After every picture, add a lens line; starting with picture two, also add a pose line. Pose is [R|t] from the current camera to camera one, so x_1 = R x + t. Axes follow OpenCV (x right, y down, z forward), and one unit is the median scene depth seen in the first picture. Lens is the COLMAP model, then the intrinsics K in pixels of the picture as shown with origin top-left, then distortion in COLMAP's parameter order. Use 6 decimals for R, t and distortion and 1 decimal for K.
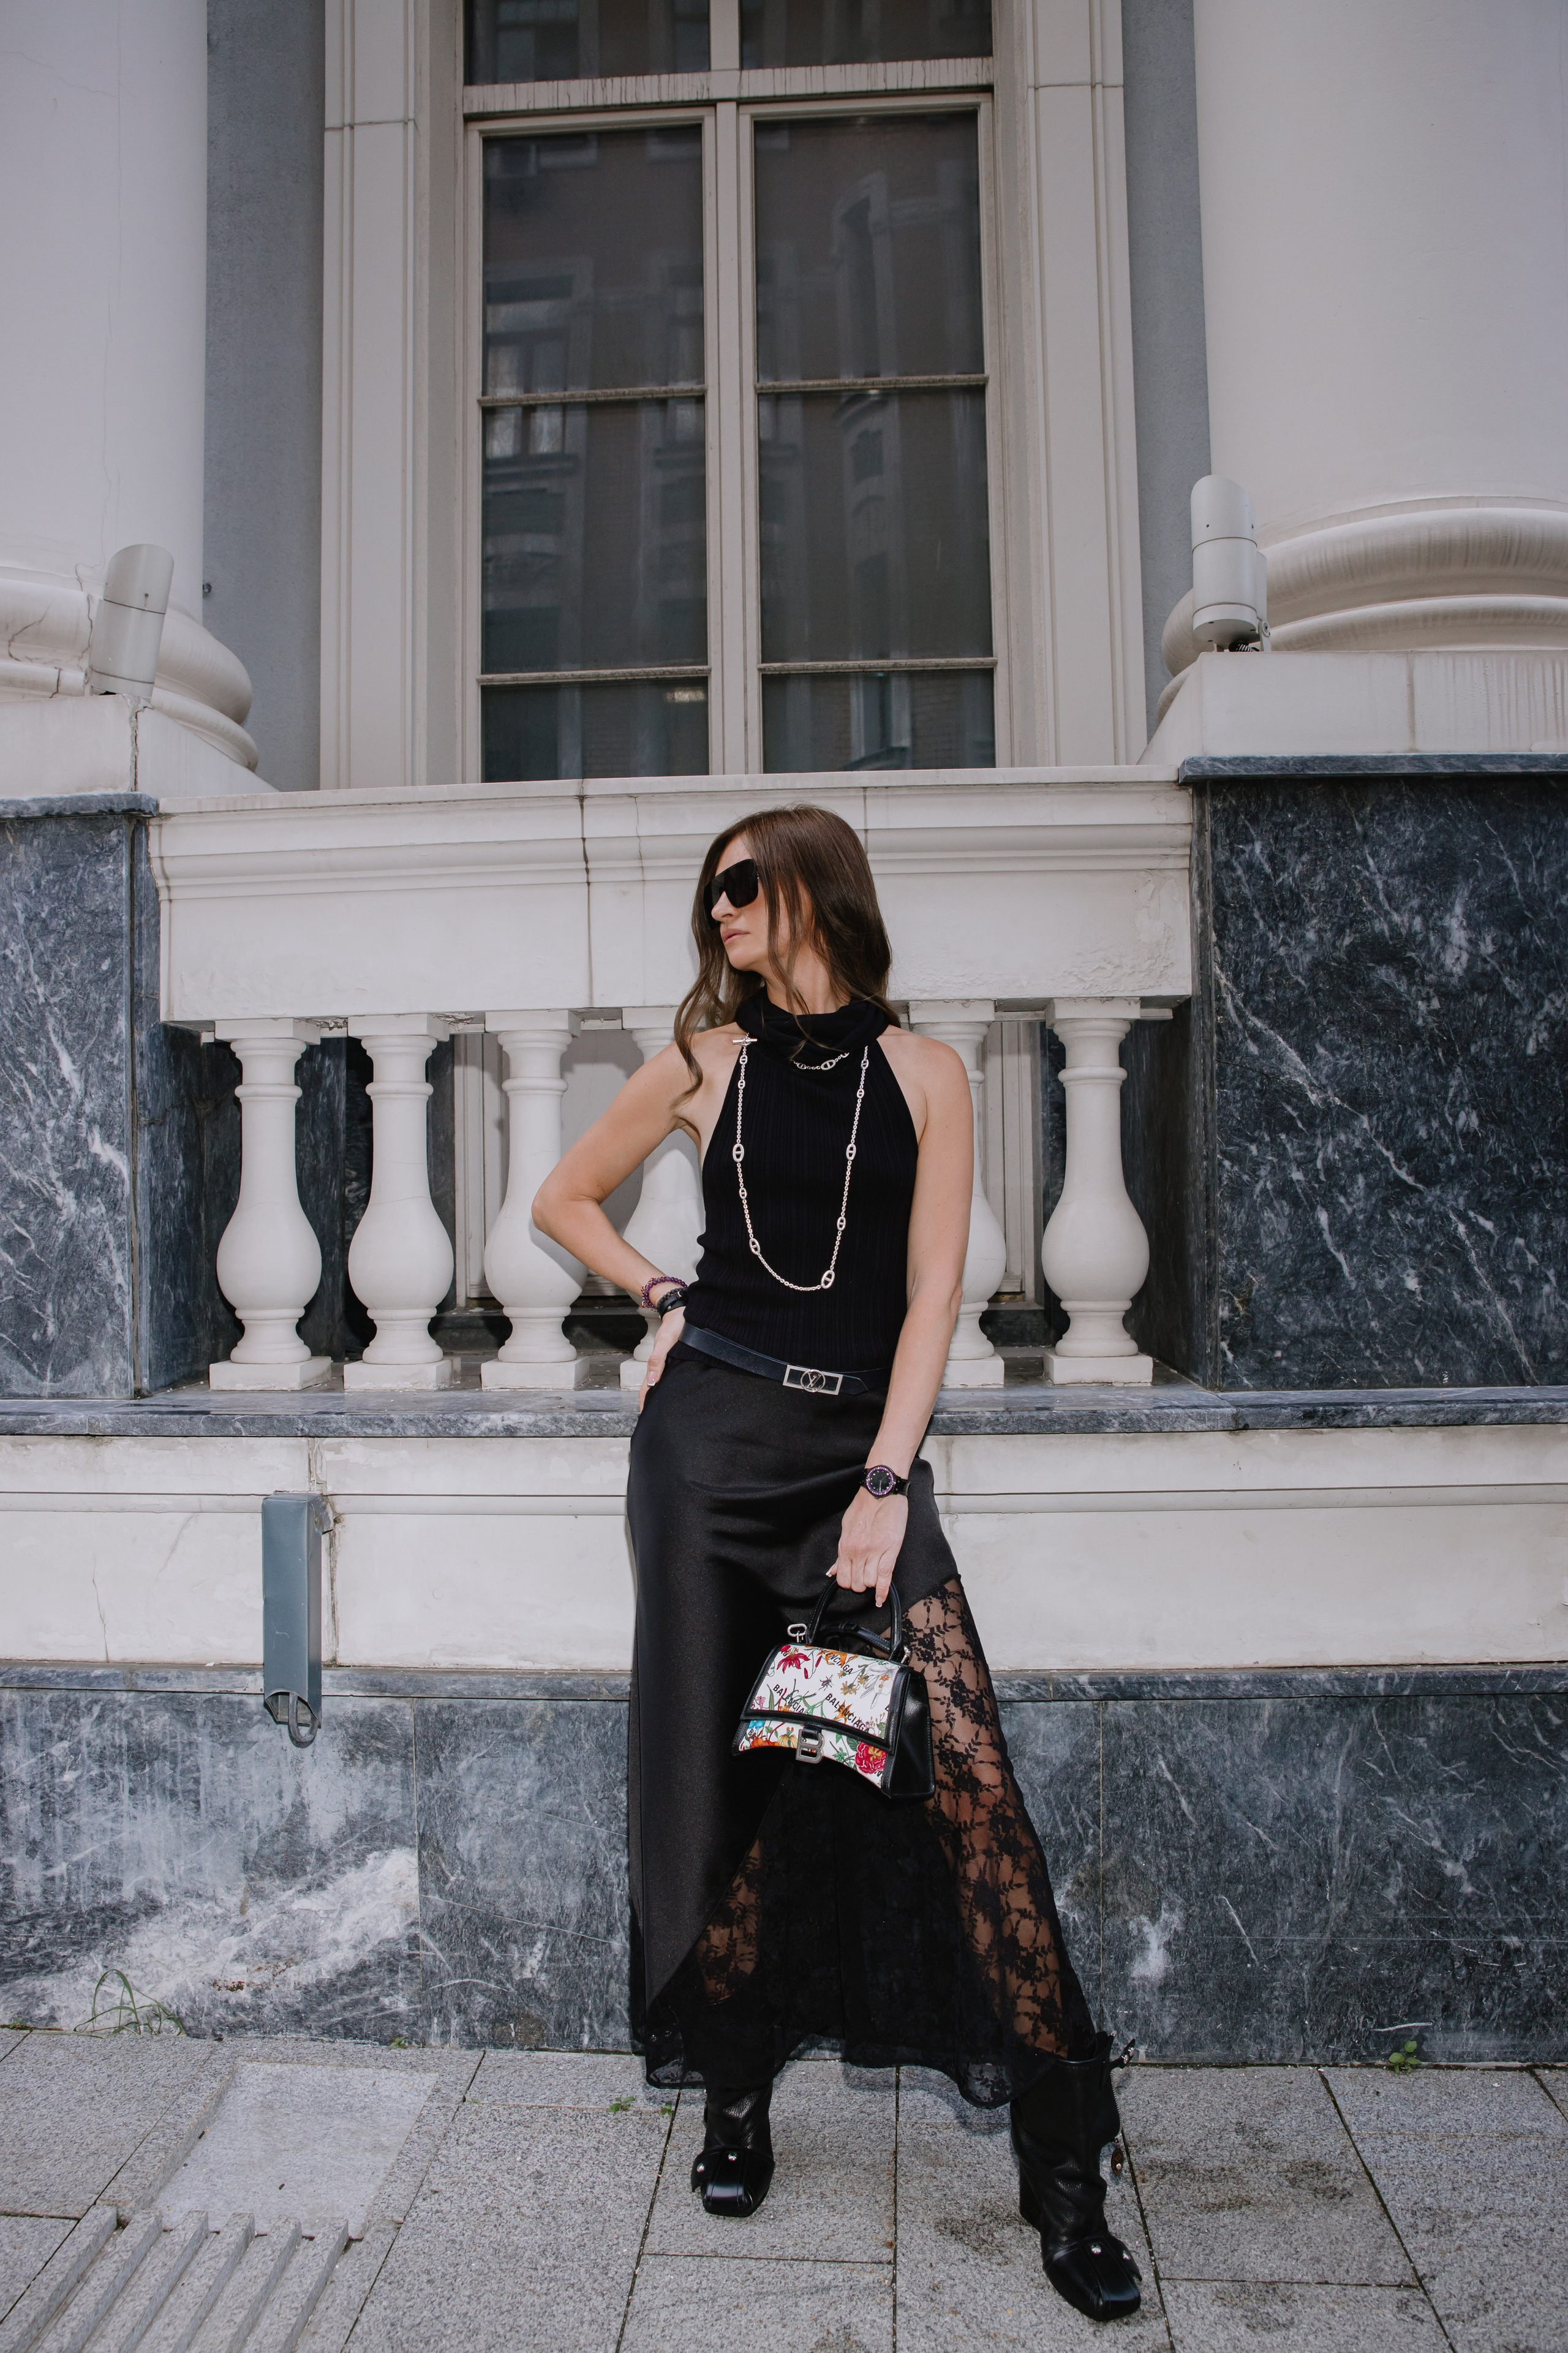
lens RADIAL K [[1628.8, 0, 774.9], [0, 1628.8, 1182.0], [0, 0, 1]] dist [-0.131986, 0.092844]
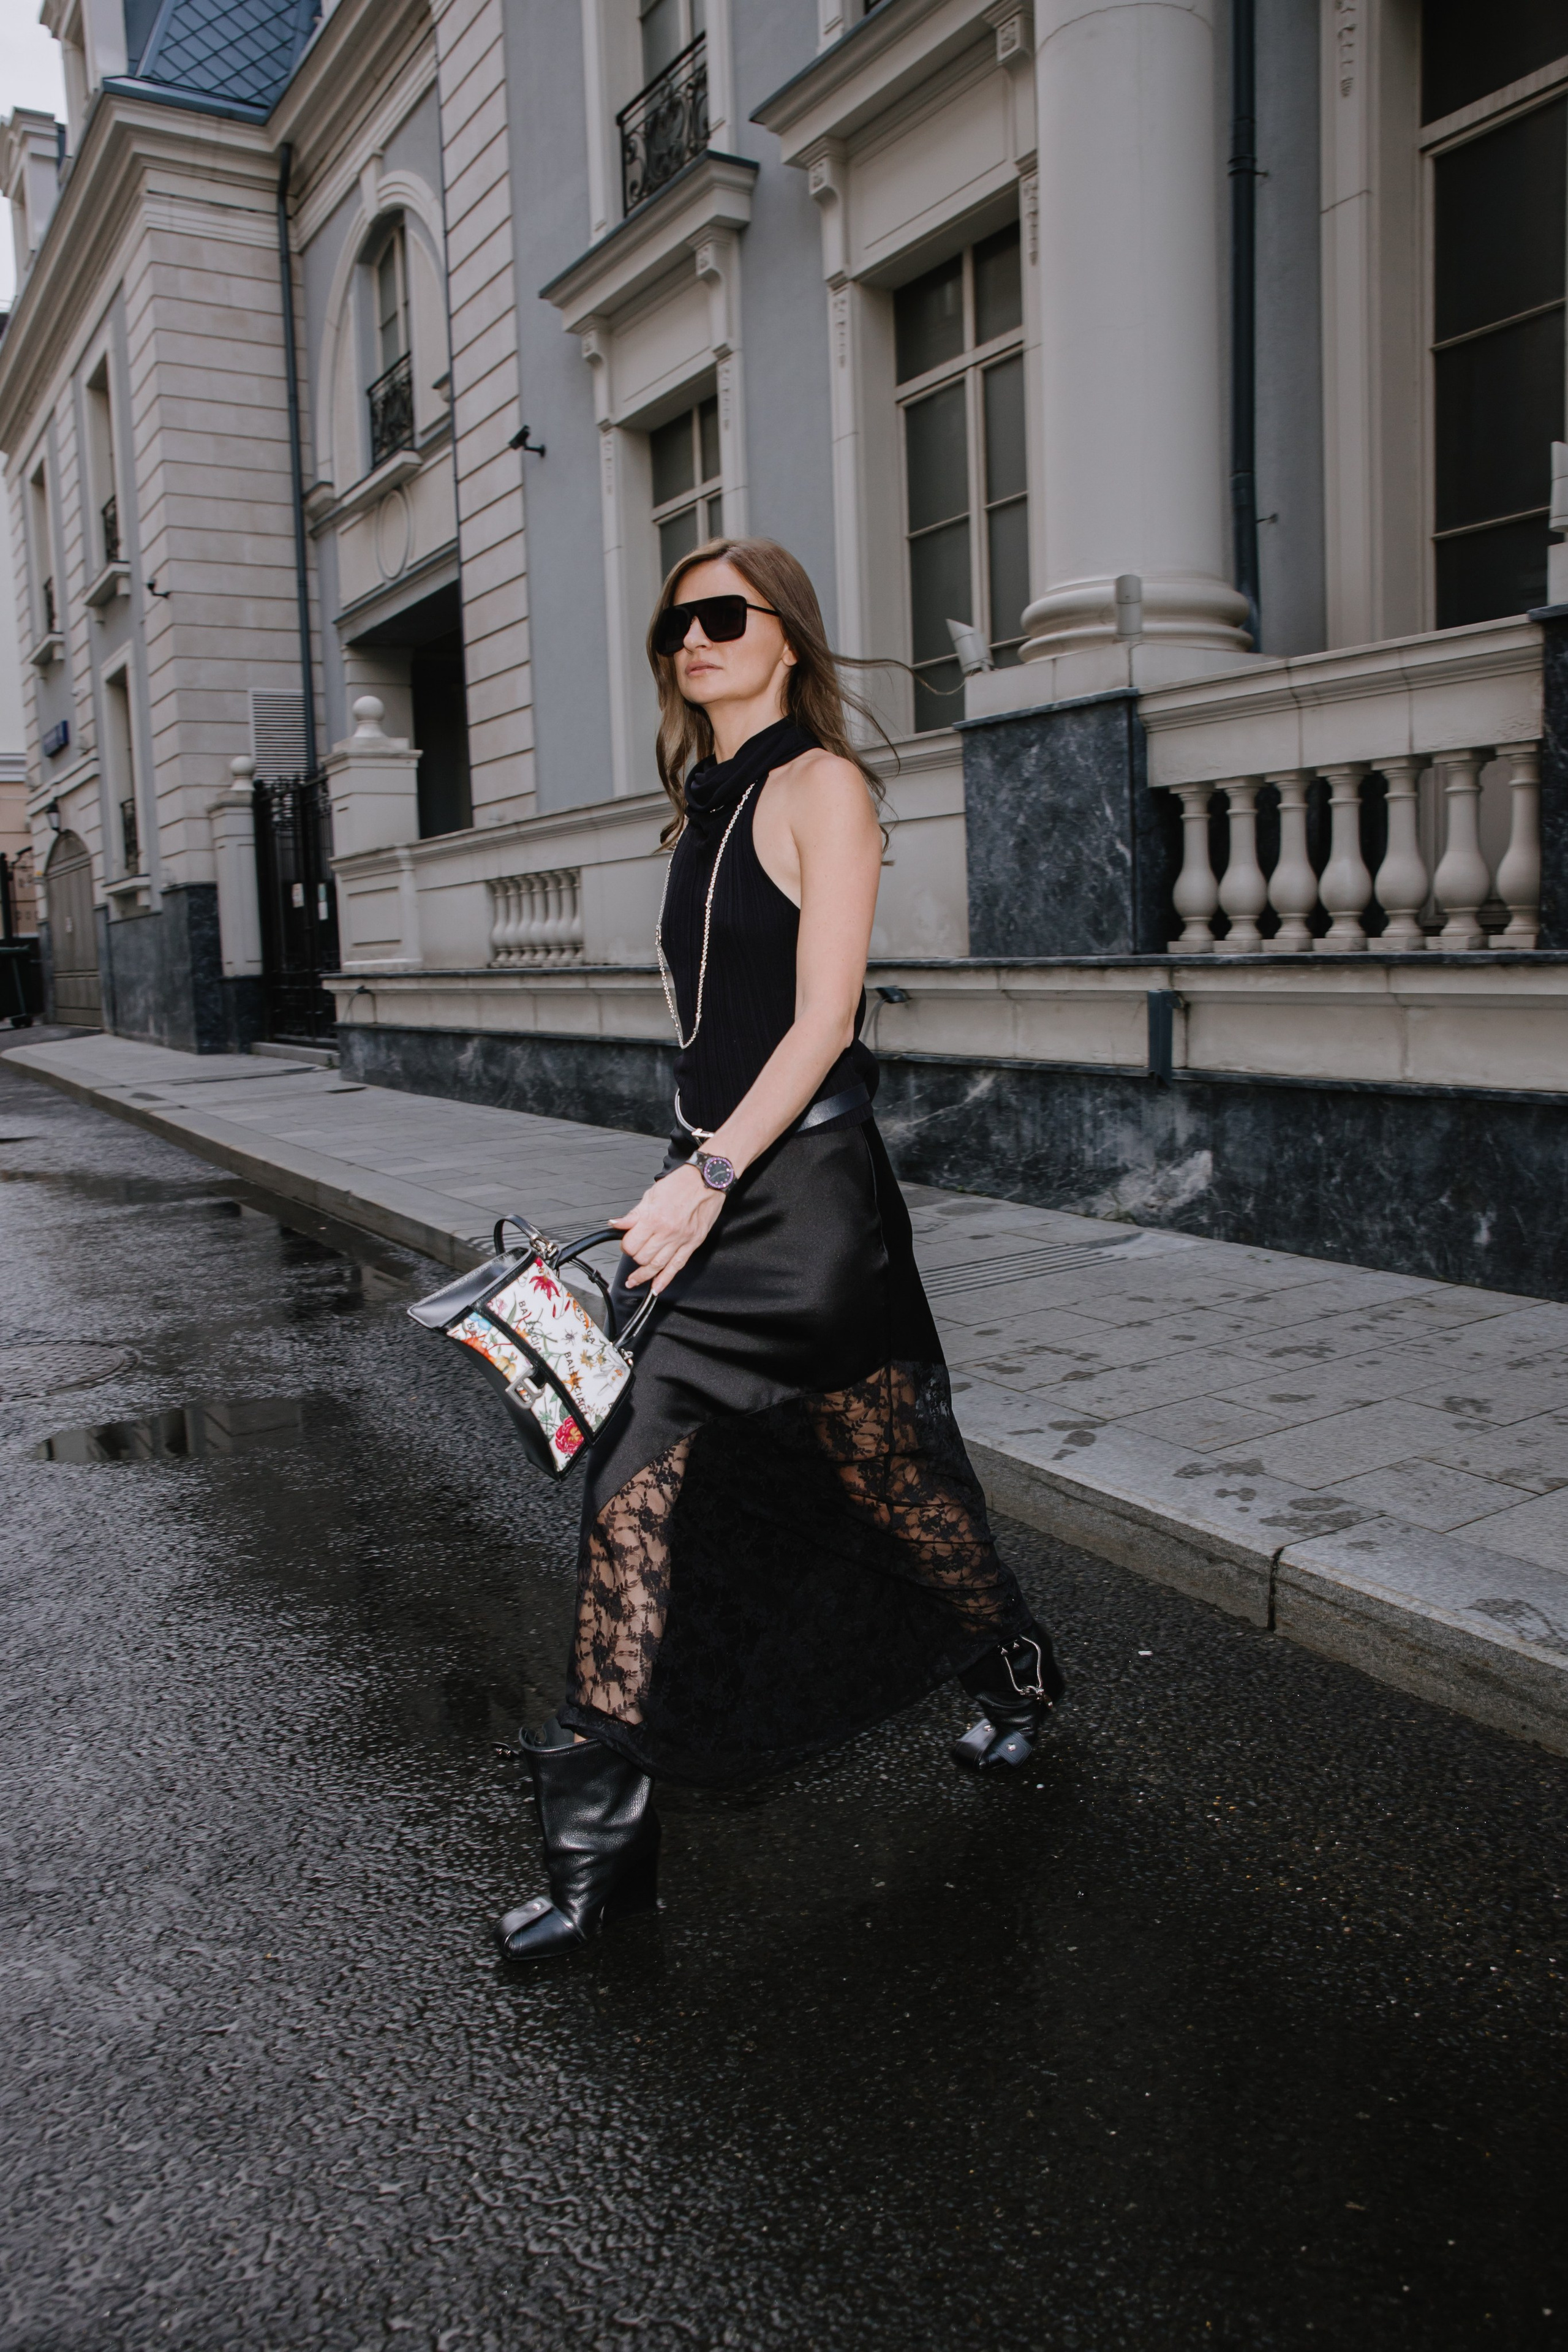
lens RADIAL K [[1701.8, 0, 786.1], [0, 1701.8, 1178.9], [0, 0, 1]] dist [-0.133478, 0.094272]
pose [[0.584564, 0.104524, -0.804587, 1.367514], [0.038903, 0.986916, 0.156475, 0.055779], [0.810414, -0.122770, 0.572849, -0.886342]]
